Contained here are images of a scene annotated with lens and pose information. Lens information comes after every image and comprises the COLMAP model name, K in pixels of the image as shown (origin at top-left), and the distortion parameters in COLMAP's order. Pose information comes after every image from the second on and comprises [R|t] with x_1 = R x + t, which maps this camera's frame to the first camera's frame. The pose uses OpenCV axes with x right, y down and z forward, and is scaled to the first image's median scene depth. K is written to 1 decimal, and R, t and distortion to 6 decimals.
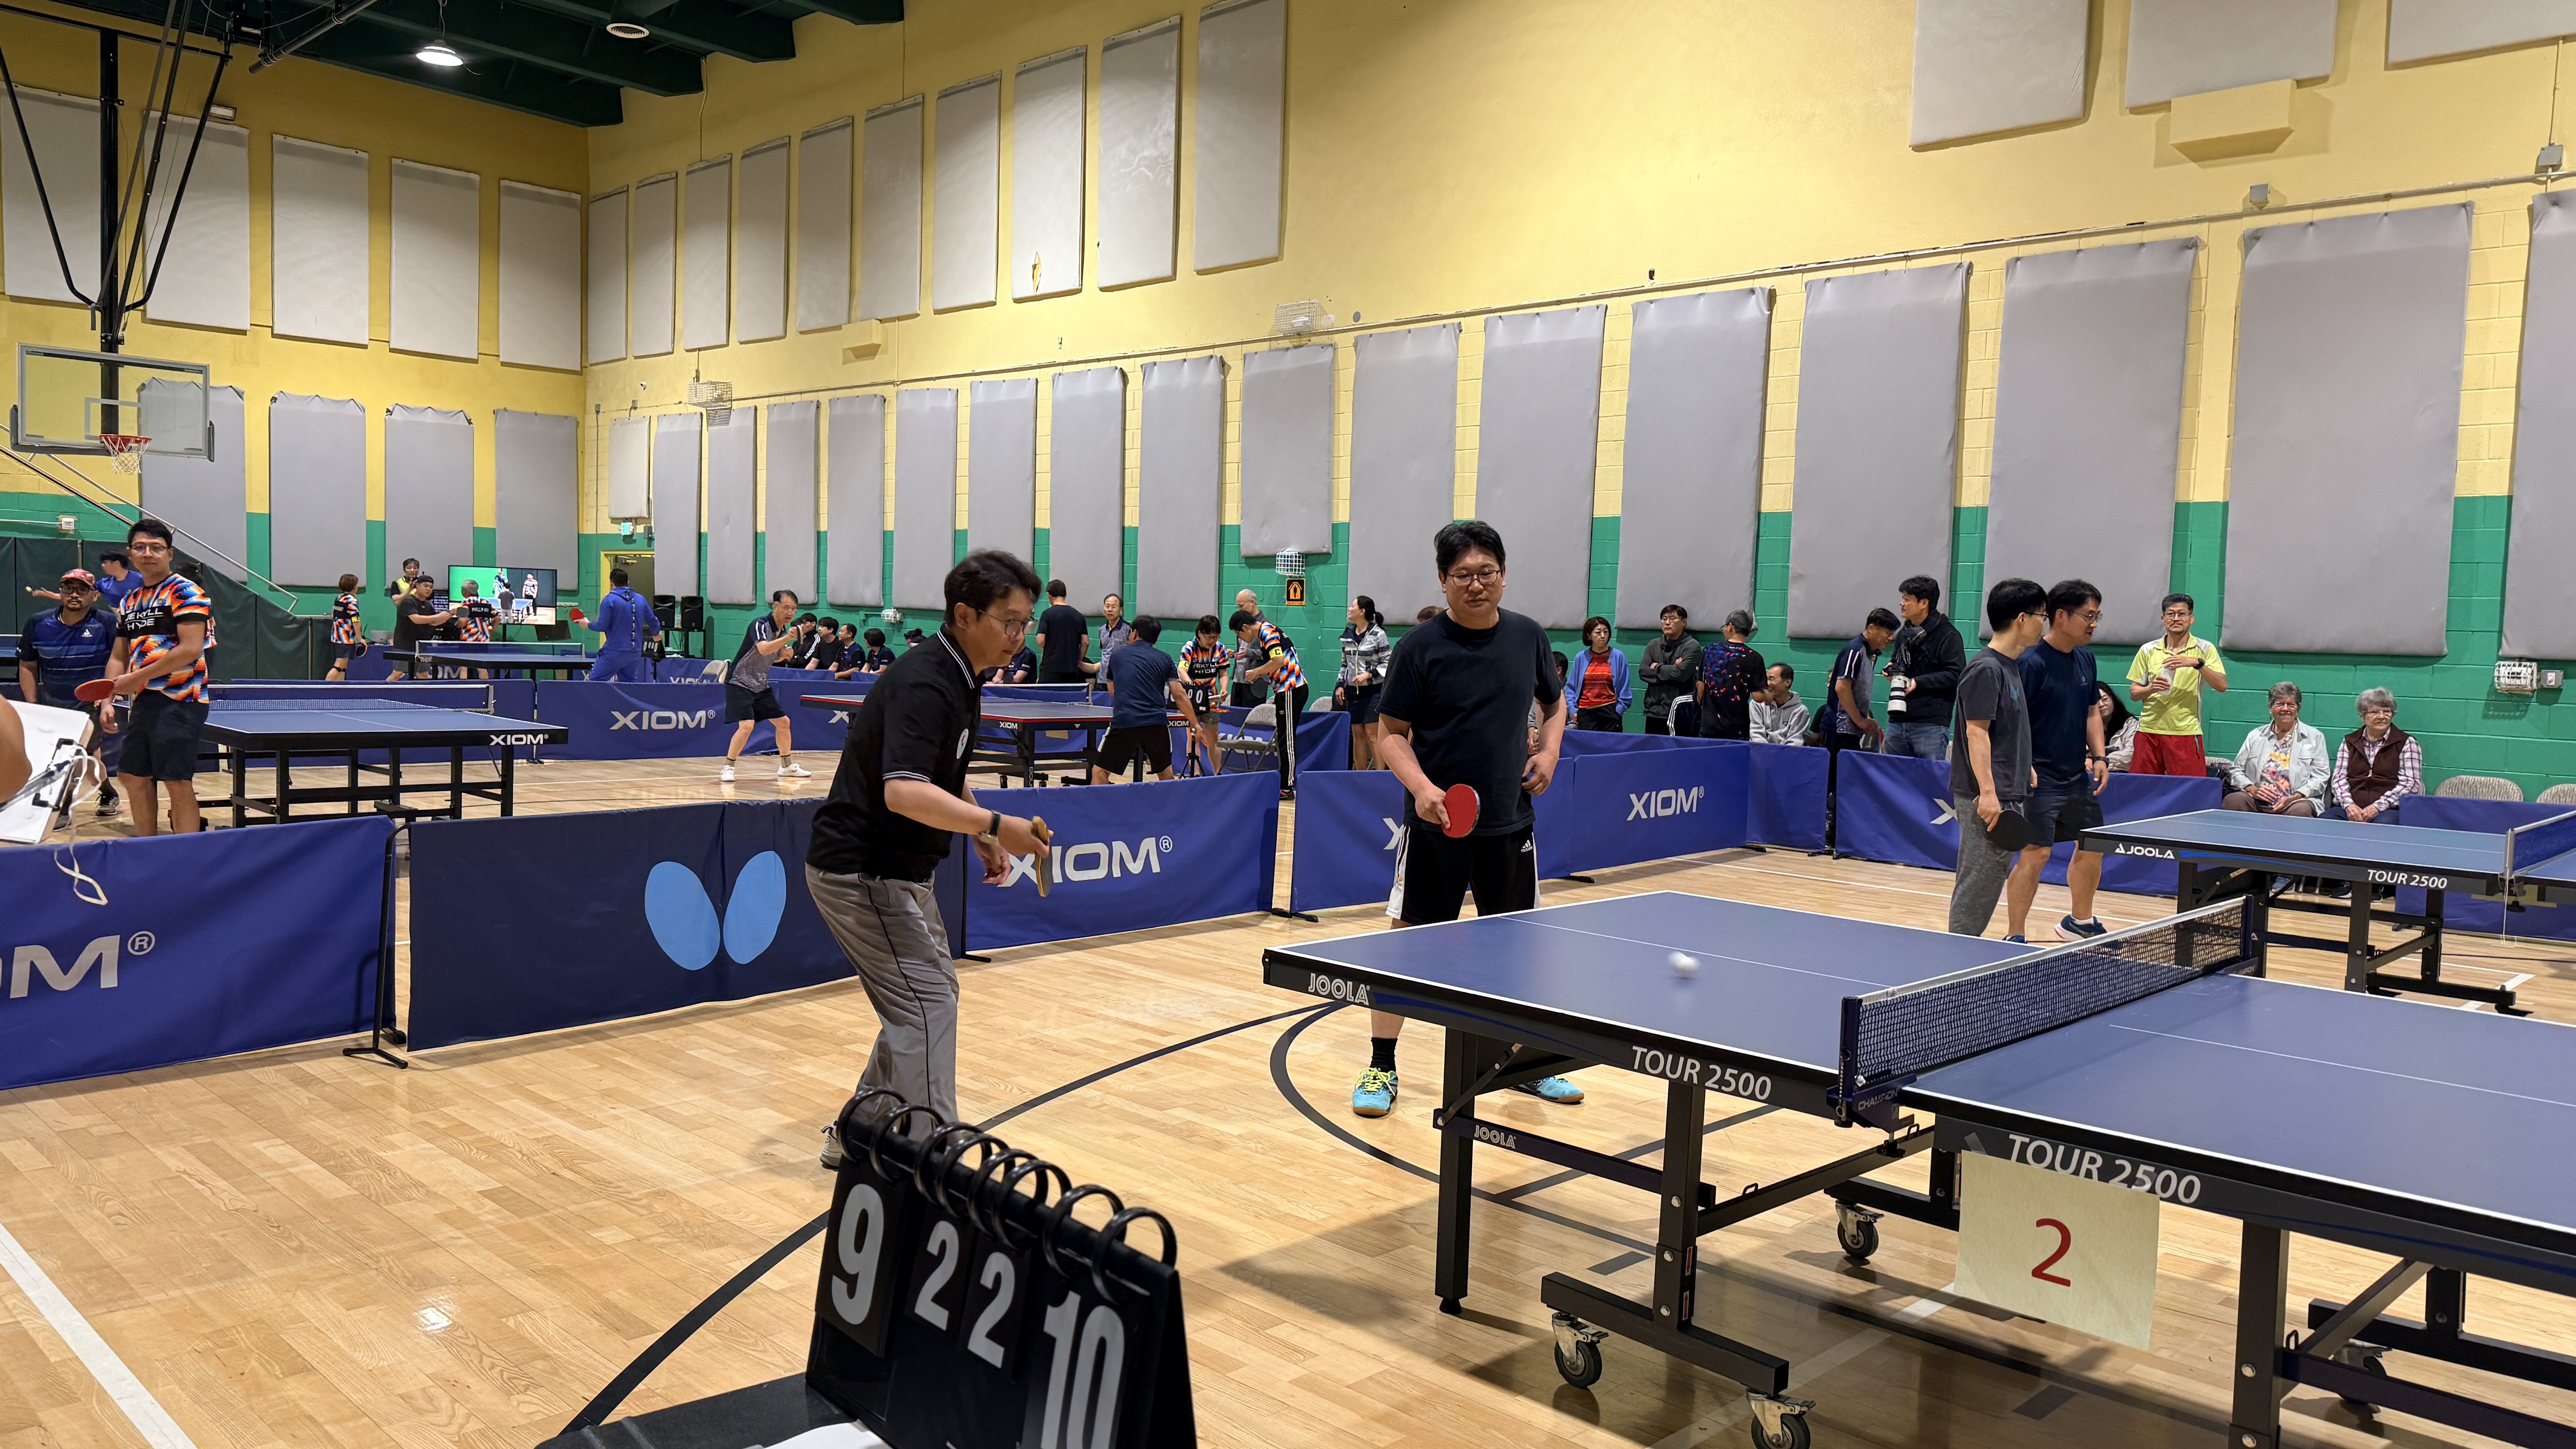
lens RADIAL K [[1800.9, 0, 1293.6], [0, 1800.9, 737.7], [0, 0, 1]] dist [0.068958, -0.067849]
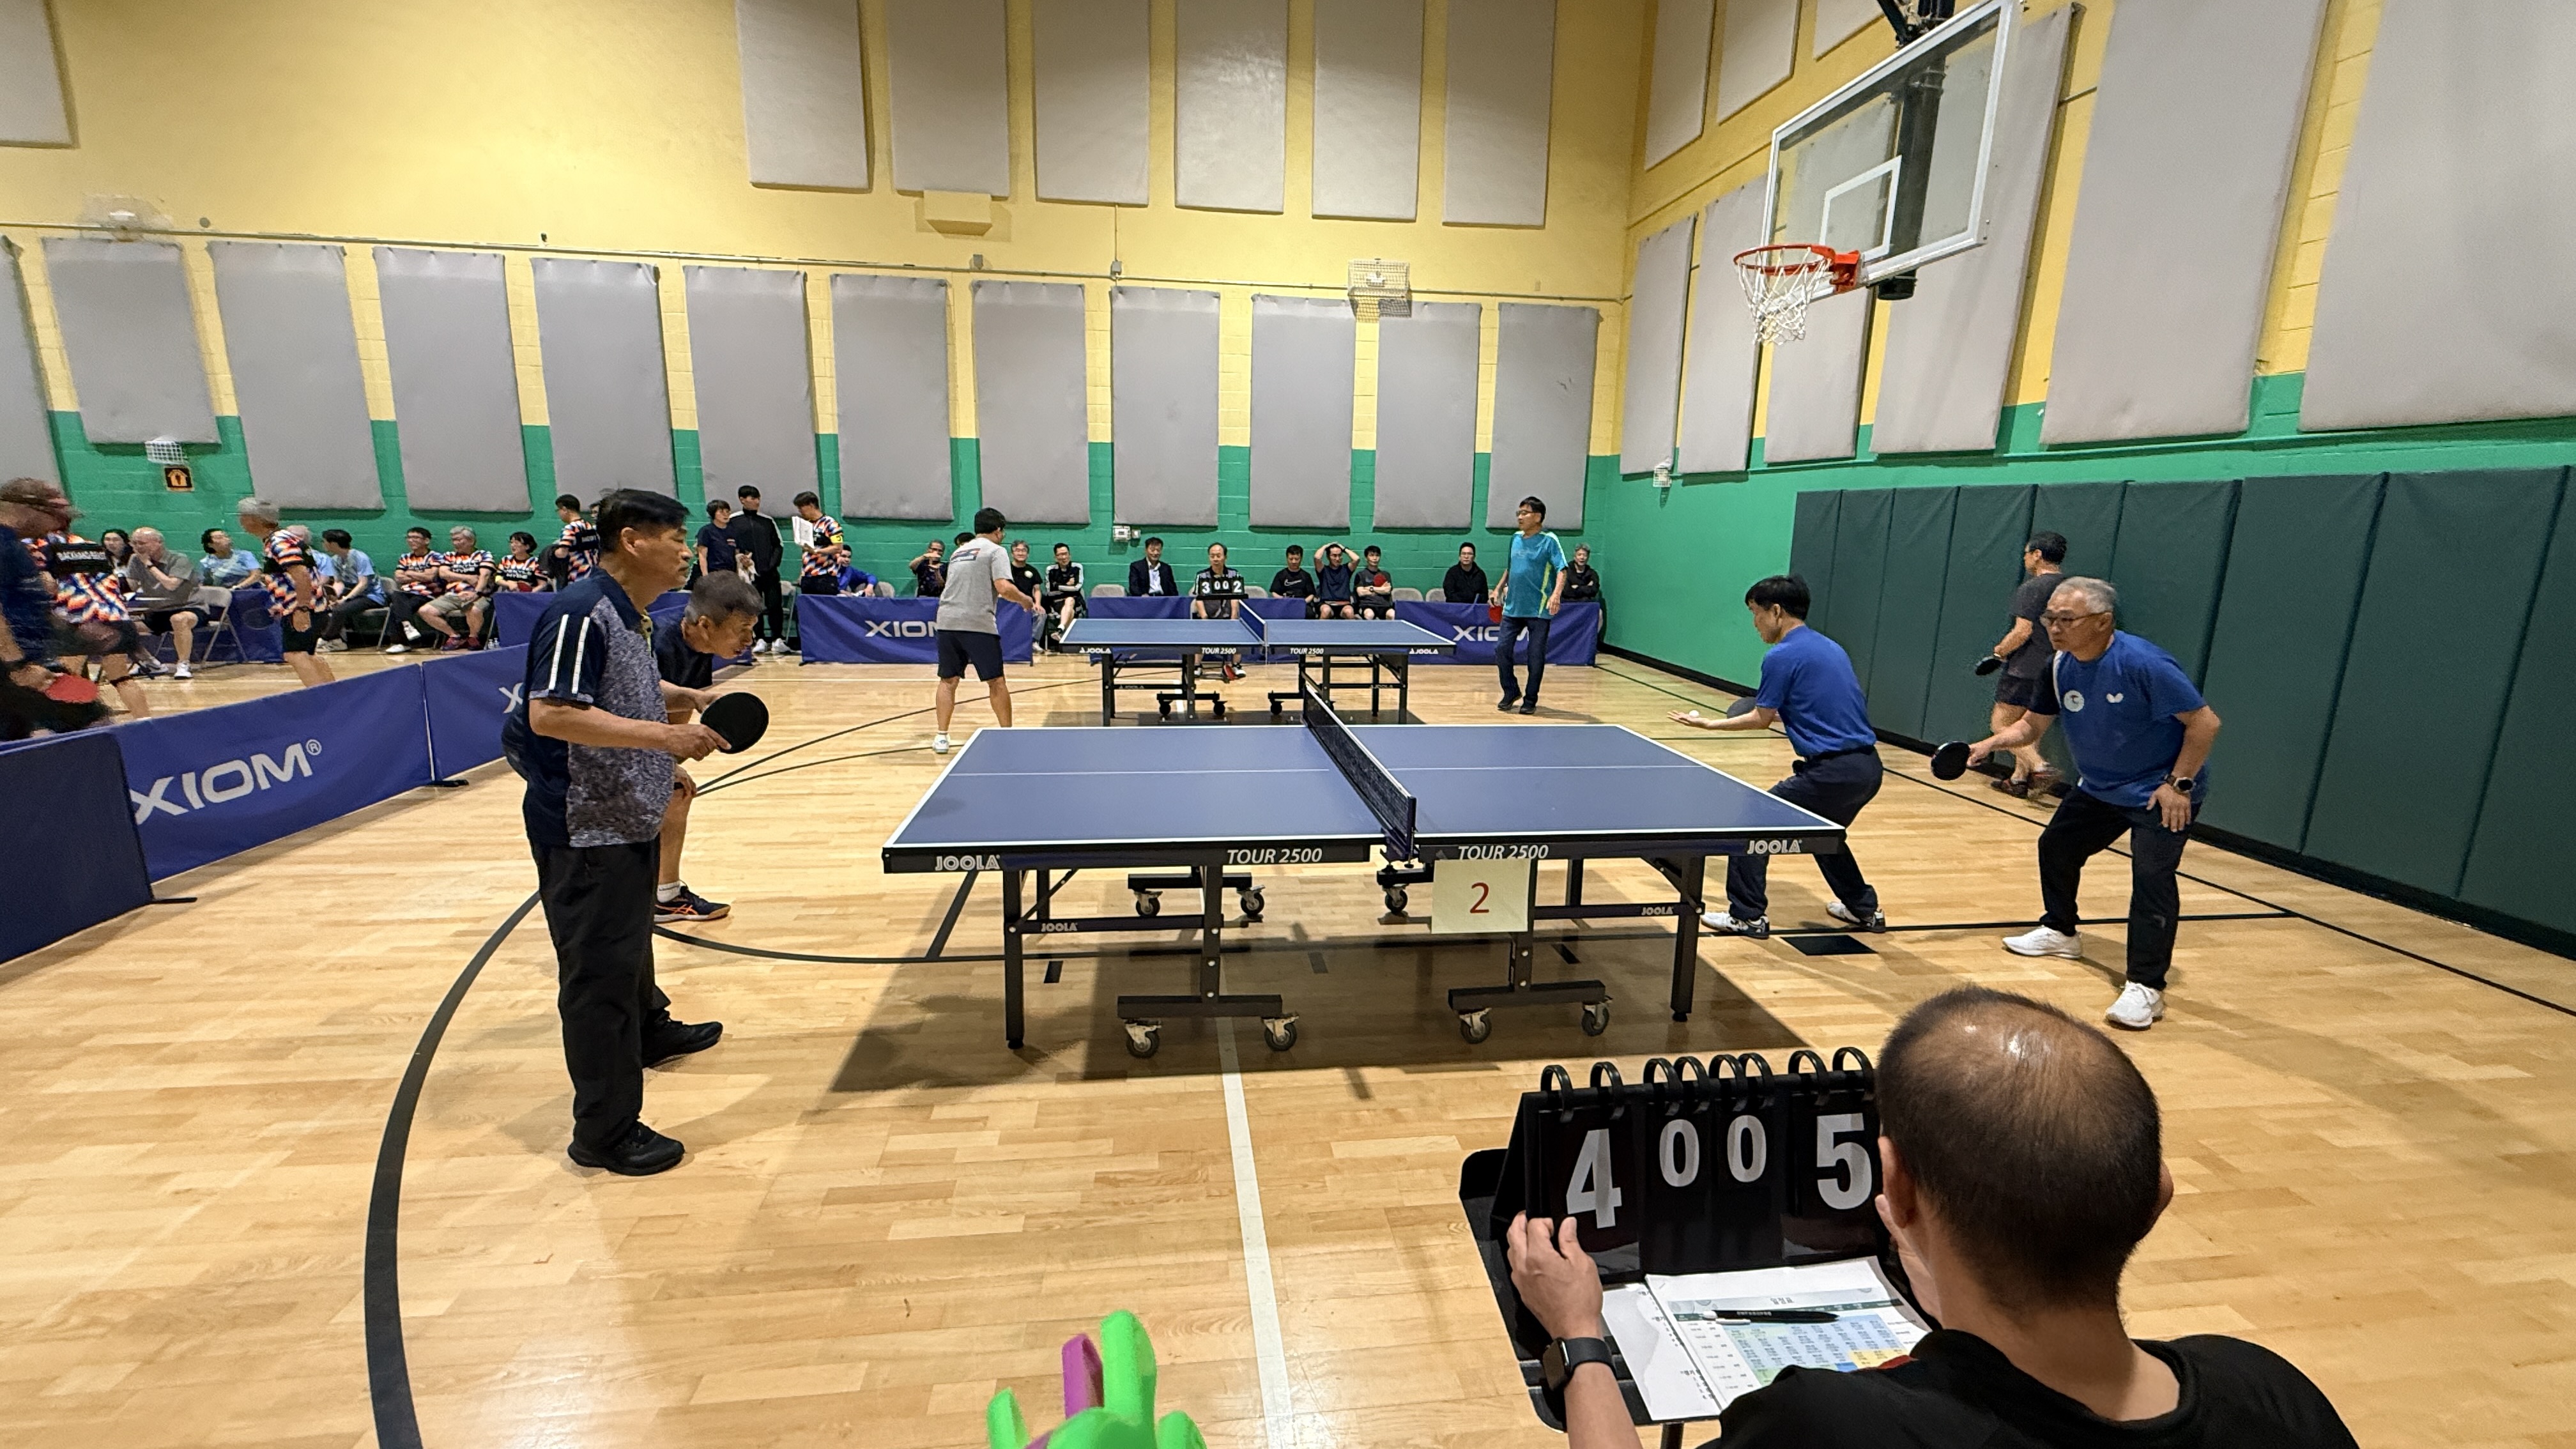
lens RADIAL K [[1028.8, 0, 1286.8], [0, 1028.8, 724.6], [0, 0, 1]] dist [-0.001154, 0.000725]
pose [[0.622681, -0.179339, 0.761647, -0.130448], [0.050090, 0.980520, 0.189924, -0.031338], [-0.780871, -0.080112, 0.619534, 0.117489]]
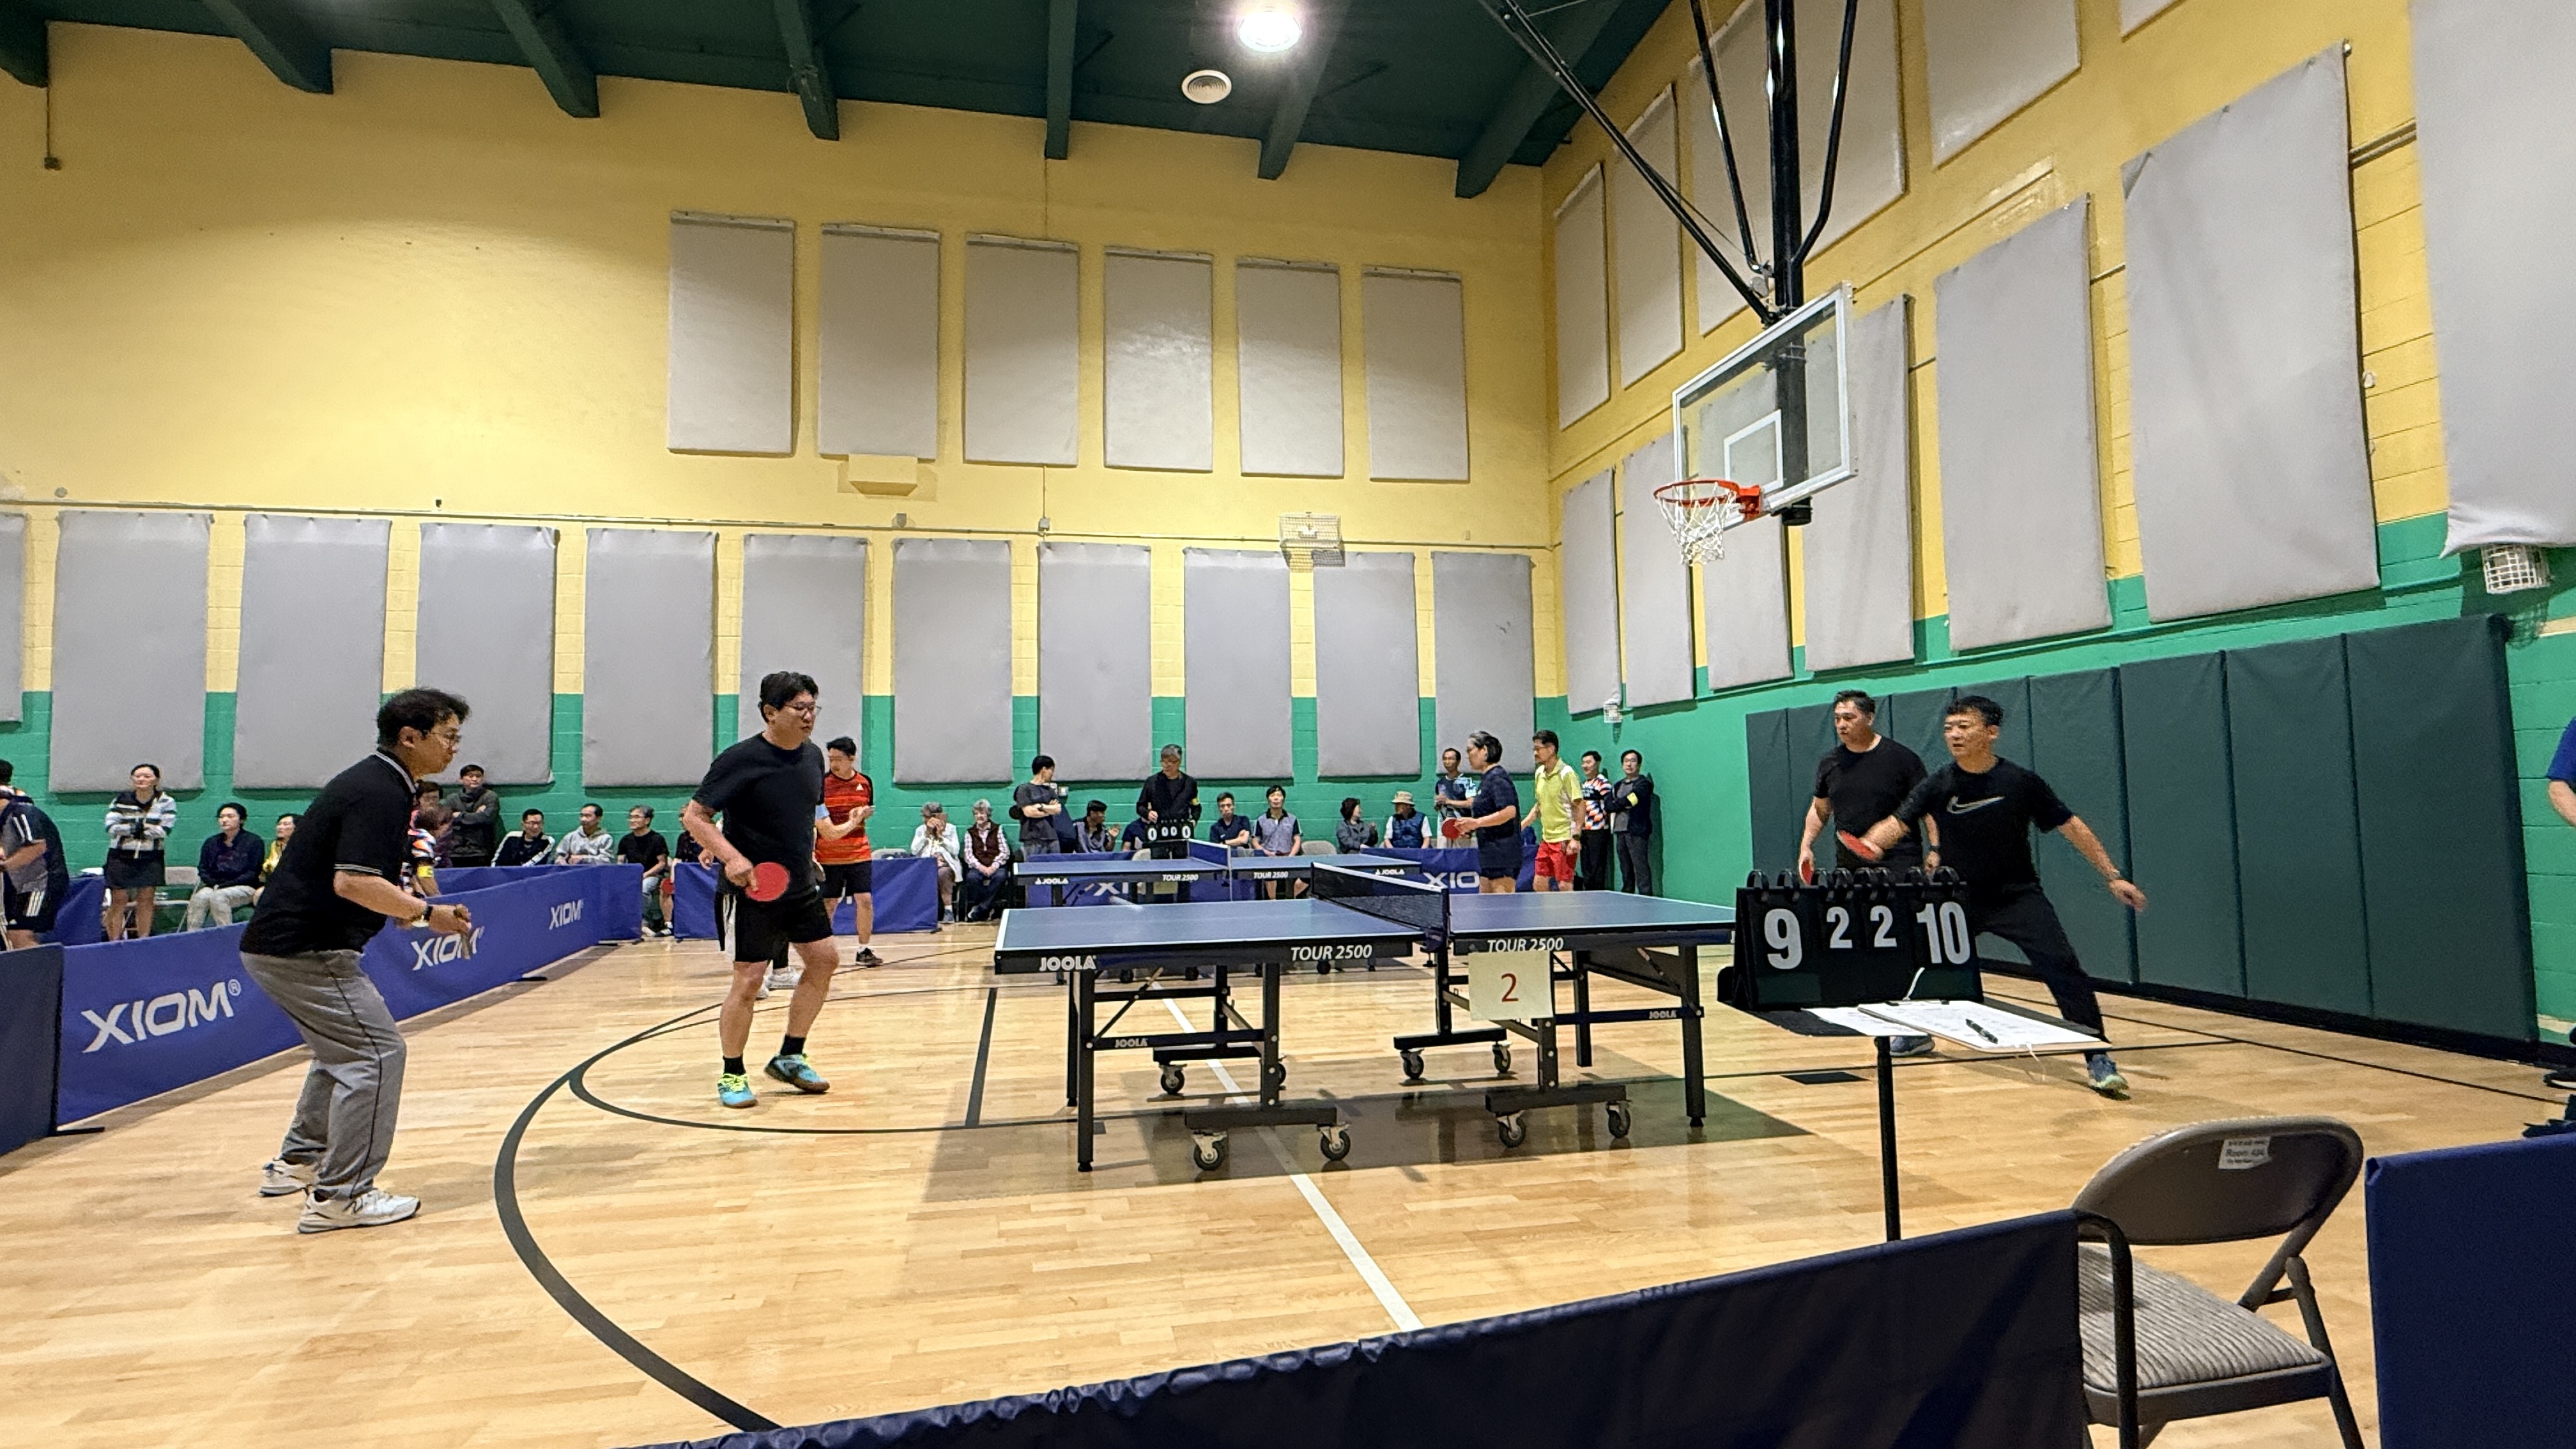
lens RADIAL K [[1236.5, 0, 1290.2], [0, 1236.5, 723.4], [0, 0, 1]] dist [-0.001340, 0.001262]
pose [[0.550837, 0.012029, 0.834526, -0.249284], [0.086574, 0.993679, -0.071467, 0.009634], [-0.830111, 0.111615, 0.546314, 0.084358]]
